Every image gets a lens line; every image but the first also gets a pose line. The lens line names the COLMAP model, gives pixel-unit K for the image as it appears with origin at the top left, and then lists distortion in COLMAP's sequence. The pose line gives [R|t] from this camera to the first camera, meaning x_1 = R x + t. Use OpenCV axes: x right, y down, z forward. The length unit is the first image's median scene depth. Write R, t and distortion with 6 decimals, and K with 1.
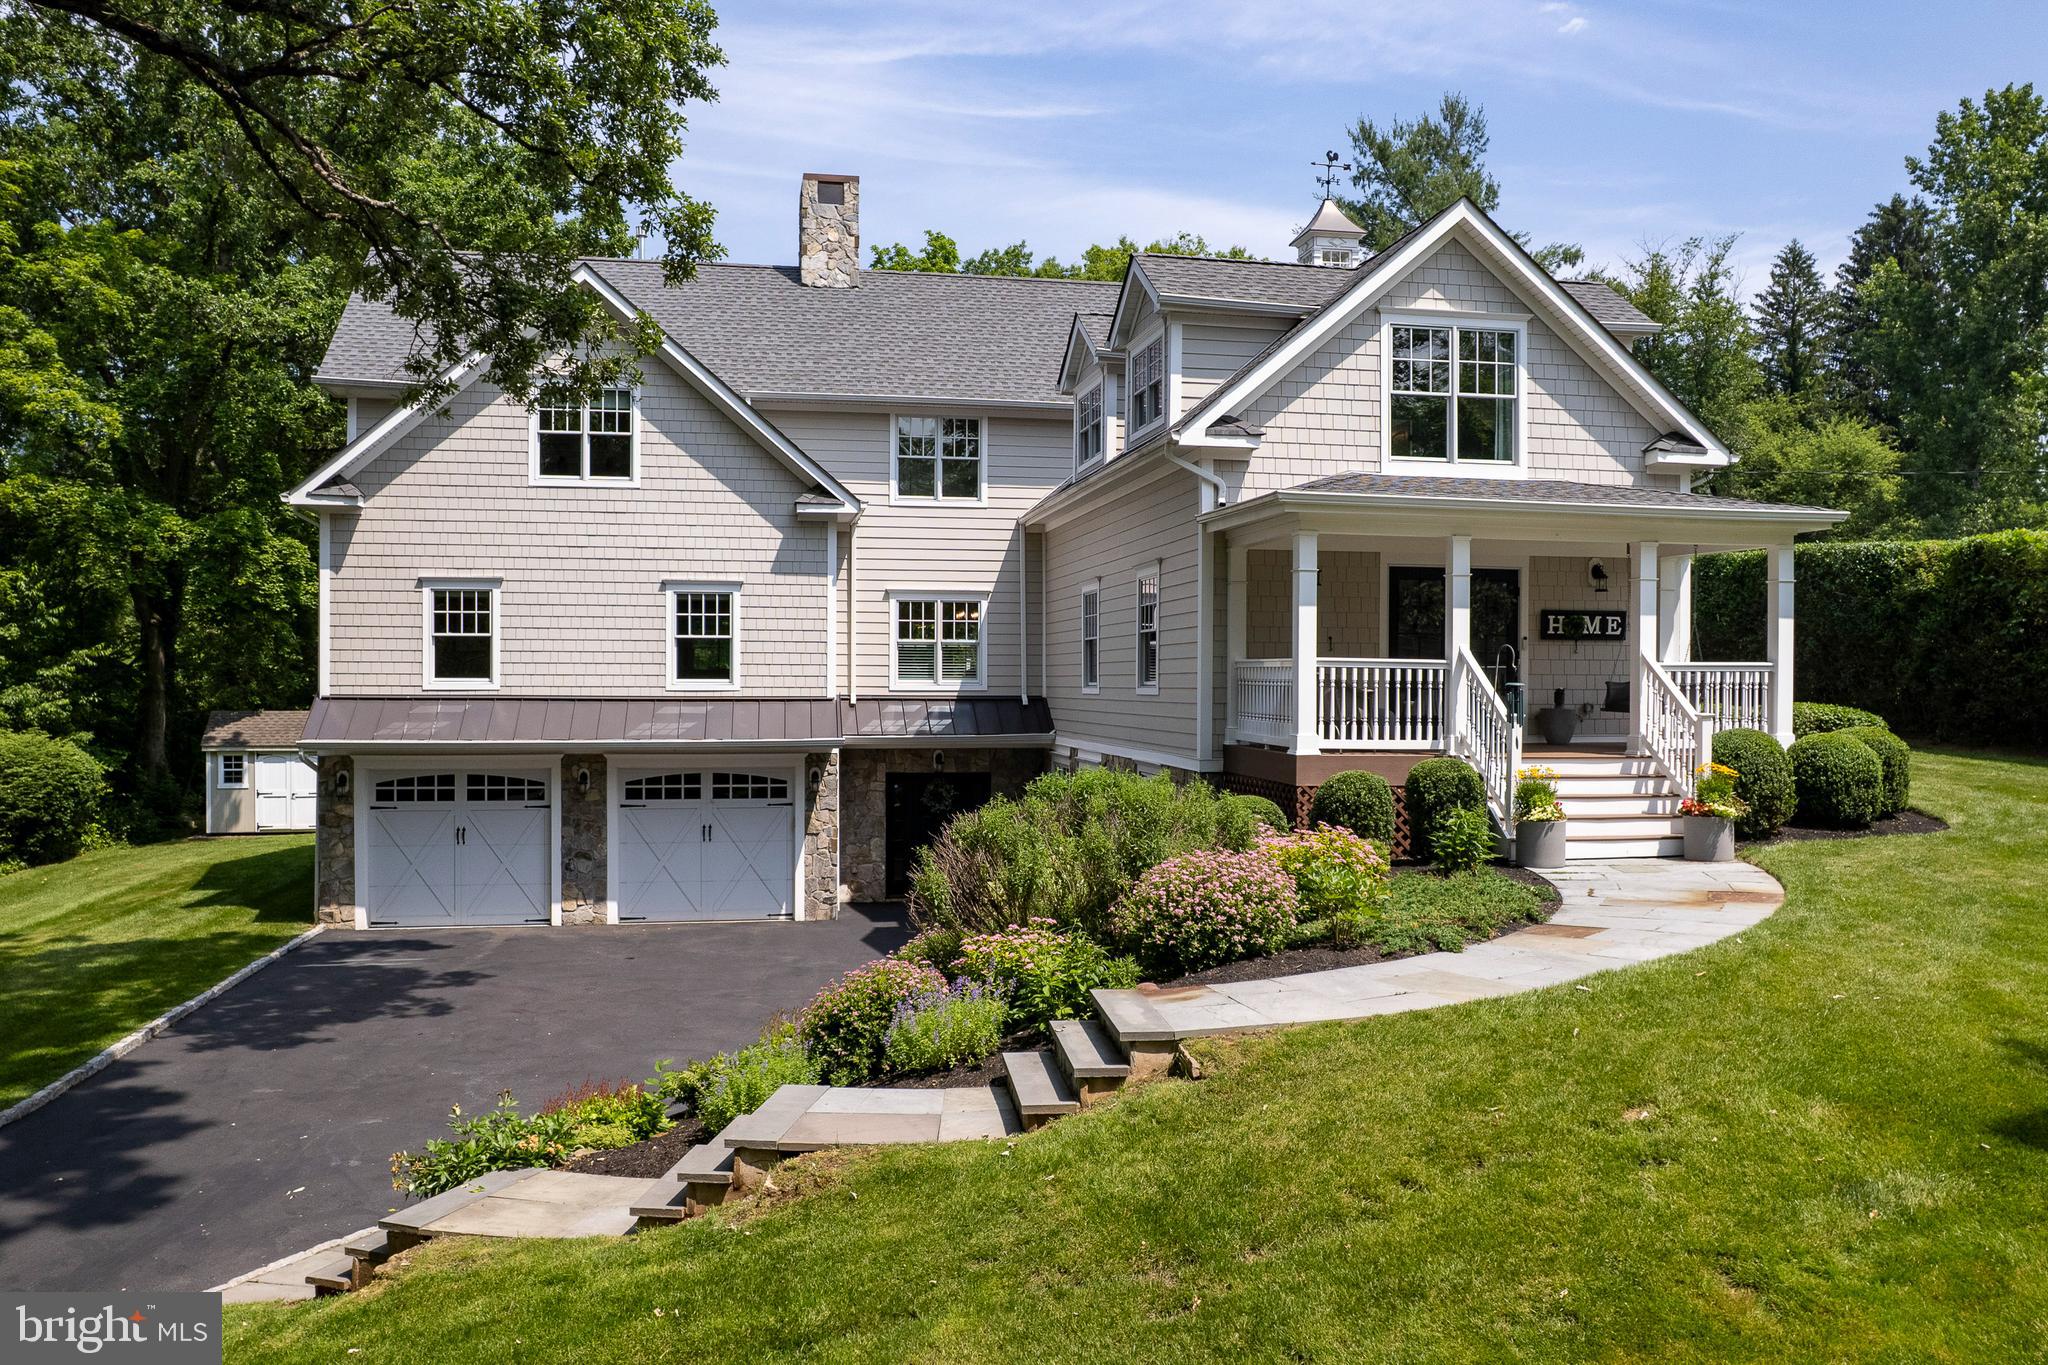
lens RADIAL K [[1383.1, 0, 1071.7], [0, 1383.1, 672.3], [0, 0, 1]] dist [-0.047100, 0.014542]
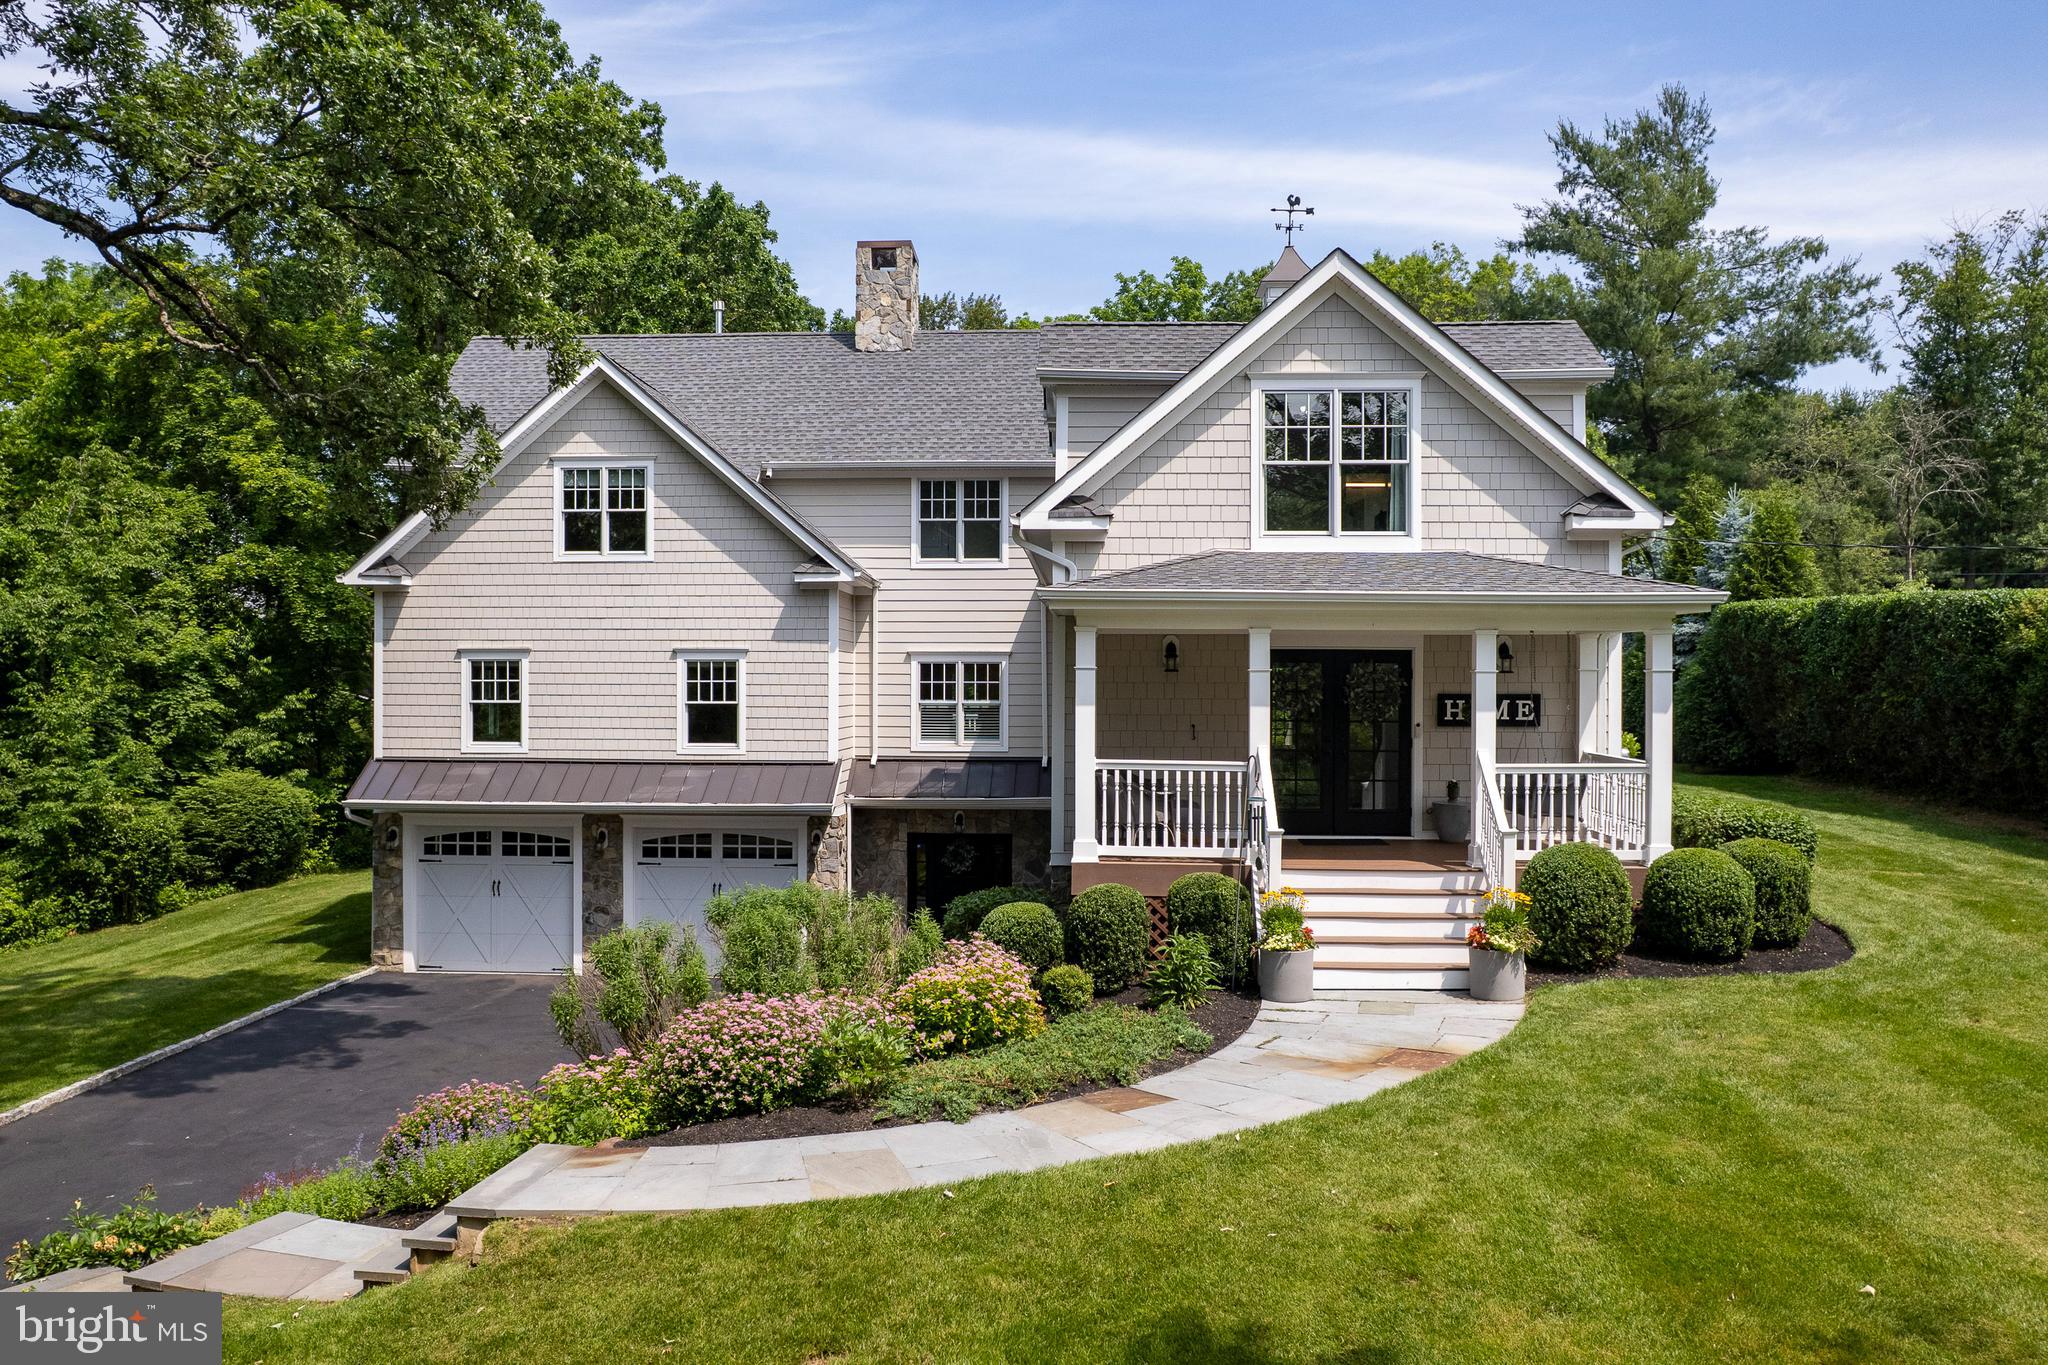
lens RADIAL K [[1383.1, 0, 1071.7], [0, 1383.1, 672.3], [0, 0, 1]] dist [-0.047100, 0.014542]
pose [[0.977958, -0.003585, -0.208769, 0.221247], [0.001004, 0.999922, -0.012468, -0.036307], [0.208797, 0.011983, 0.977886, 0.040275]]
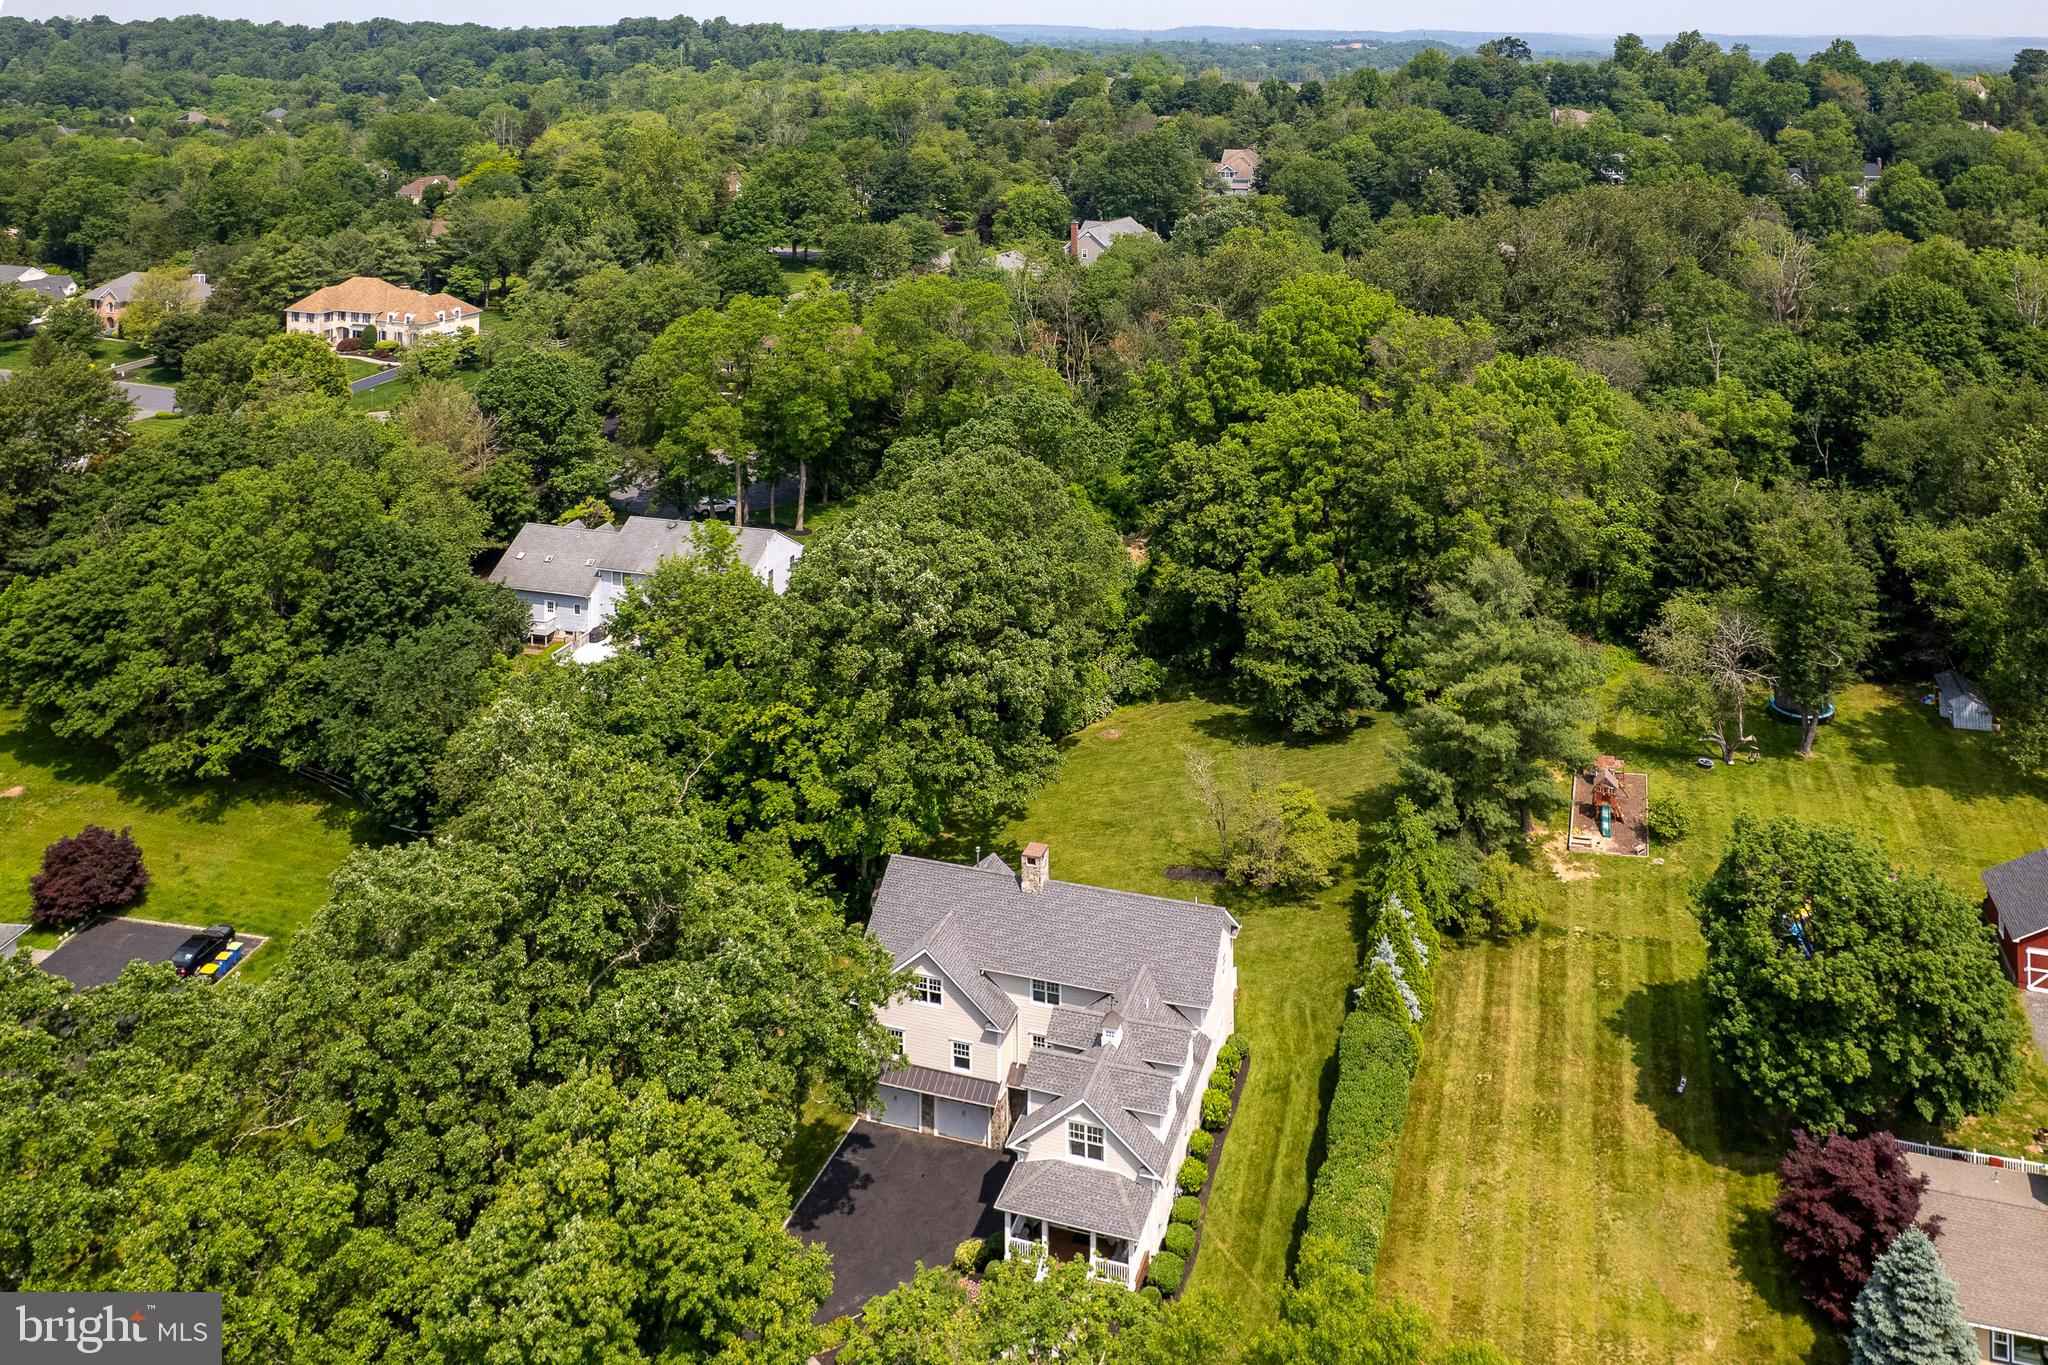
lens RADIAL K [[1265.5, 0, 1132.3], [0, 1265.5, 308.8], [0, 0, 1]] dist [-0.012626, 0.003128]
pose [[0.901186, 0.025717, -0.432668, 1.336052], [-0.015226, 0.999500, 0.027695, -1.885816], [0.433164, -0.018371, 0.901128, -1.453965]]
